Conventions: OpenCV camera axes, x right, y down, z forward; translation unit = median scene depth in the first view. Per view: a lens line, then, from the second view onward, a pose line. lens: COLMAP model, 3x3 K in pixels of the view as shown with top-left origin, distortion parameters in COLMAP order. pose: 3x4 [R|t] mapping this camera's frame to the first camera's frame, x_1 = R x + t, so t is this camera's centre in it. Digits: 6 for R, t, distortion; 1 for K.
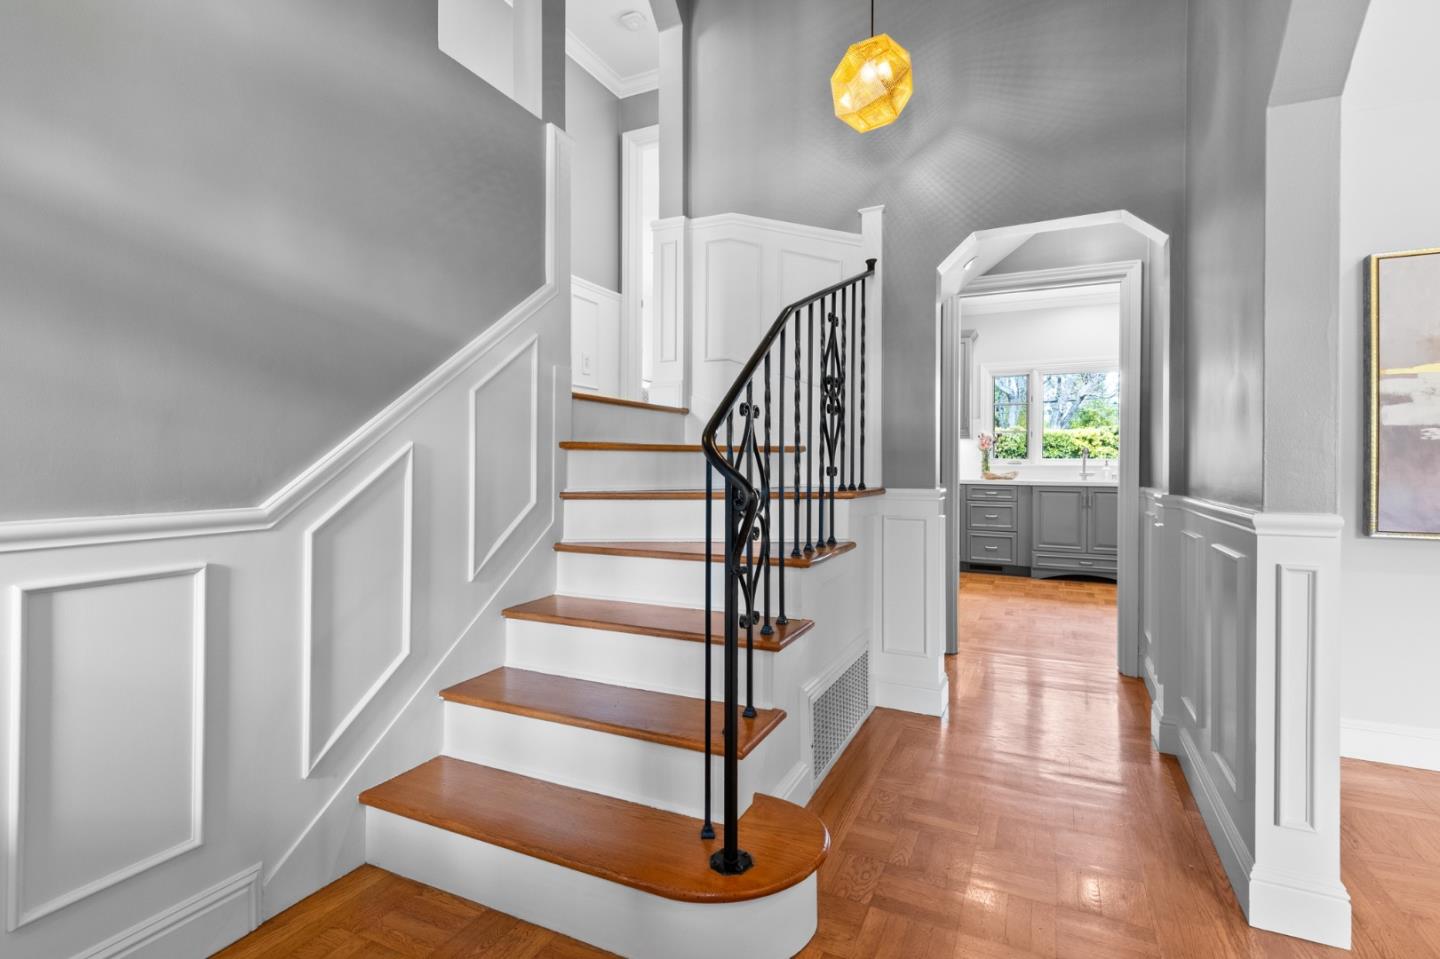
lens RADIAL K [[712.6, 0, 691.0], [0, 712.6, 463.1], [0, 0, 1]] dist [0.000900, 0.000129]
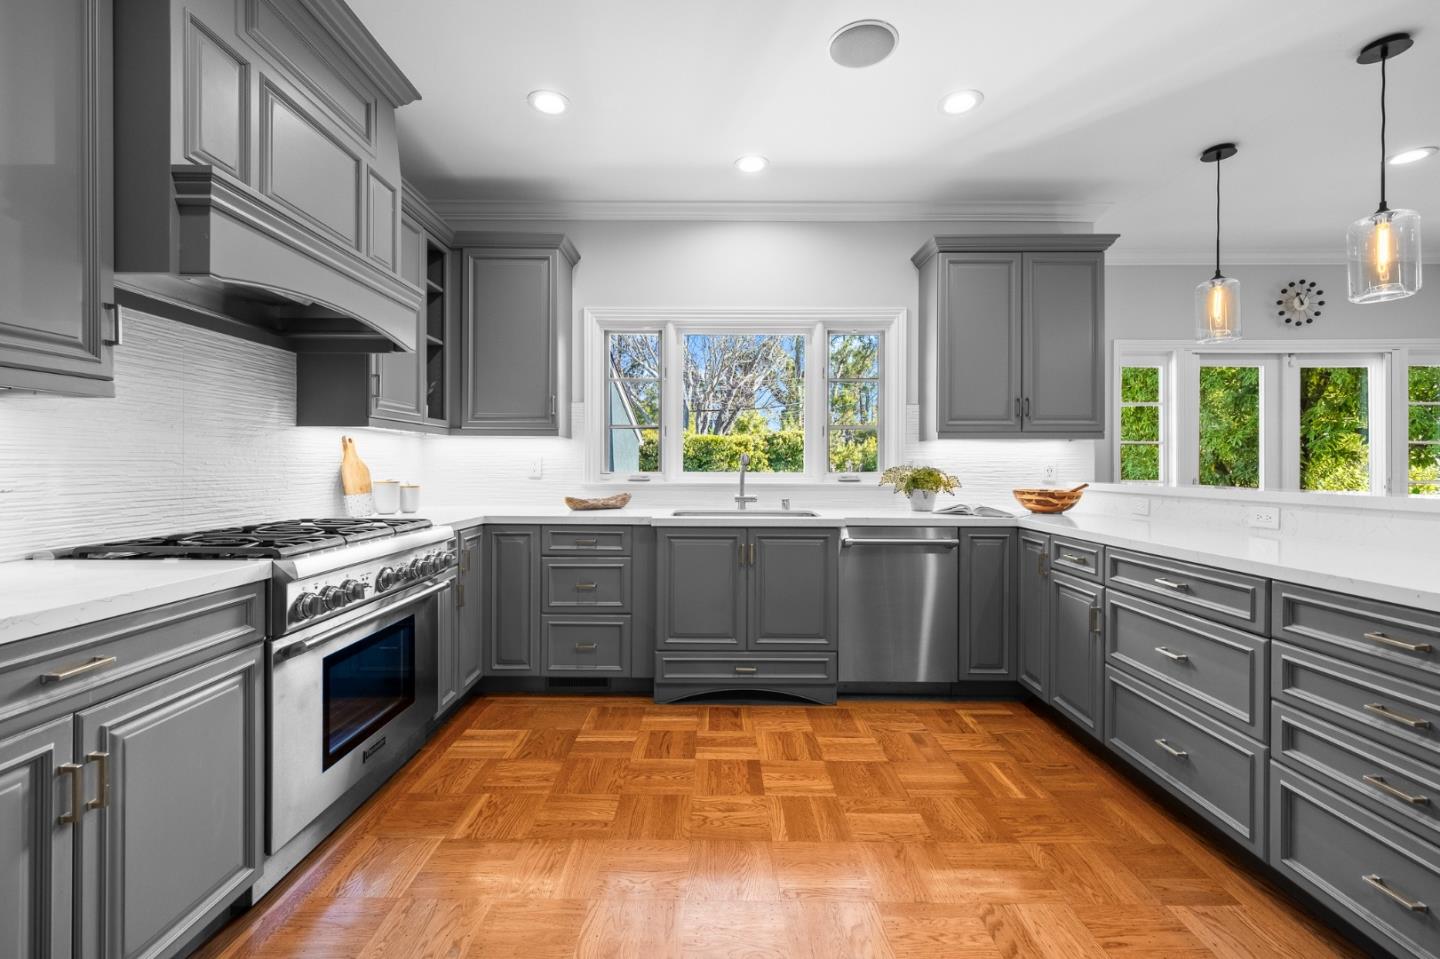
lens RADIAL K [[615.9, 0, 717.1], [0, 615.9, 467.4], [0, 0, 1]] dist [0.000450, 0.000191]
pose [[0.893234, -0.003753, 0.449576, 0.279975], [0.000815, 0.999977, 0.006728, -0.013426], [-0.449591, -0.005643, 0.893217, 0.510005]]
